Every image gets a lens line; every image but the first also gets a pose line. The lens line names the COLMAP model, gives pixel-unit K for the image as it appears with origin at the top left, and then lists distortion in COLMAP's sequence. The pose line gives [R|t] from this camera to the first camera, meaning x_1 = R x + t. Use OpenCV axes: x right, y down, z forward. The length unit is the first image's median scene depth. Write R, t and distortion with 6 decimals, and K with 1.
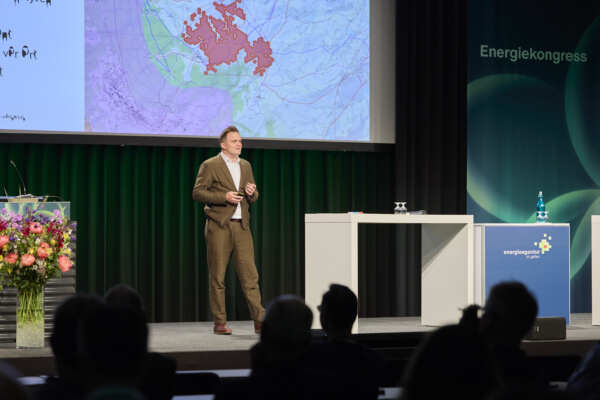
lens RADIAL K [[1647.3, 0, 304.8], [0, 1647.3, 204.3], [0, 0, 1]] dist [0.049925, 0.000000]
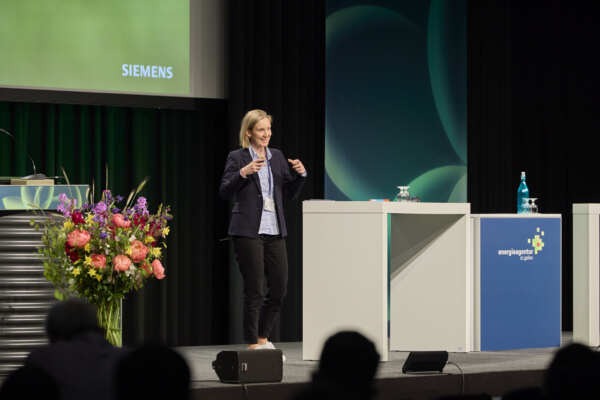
lens RADIAL K [[2941.9, 0, 300.6], [0, 2941.9, 198.6], [0, 0, 1]] dist [-0.595733, 0.000000]
pose [[0.925695, 0.004529, 0.378243, -0.471672], [-0.008212, 0.999933, 0.008124, -0.005724], [-0.378181, -0.010627, 0.925671, -0.212432]]
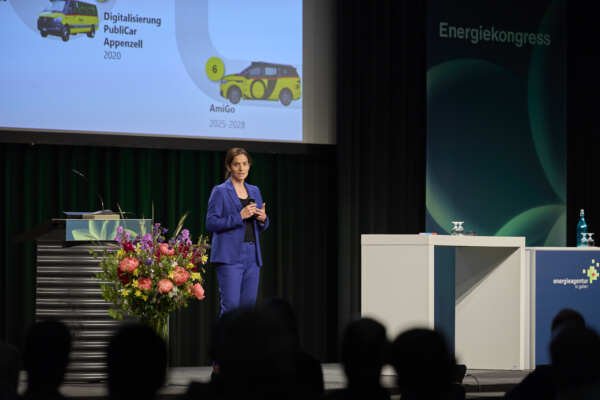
lens RADIAL K [[2951.4, 0, 300.2], [0, 2951.4, 201.6], [0, 0, 1]] dist [-0.442005, 0.000000]
pose [[0.962238, 0.009126, 0.272056, -0.413459], [-0.007809, 0.999952, -0.005922, -0.001746], [-0.272097, 0.003574, 0.962263, -0.414754]]
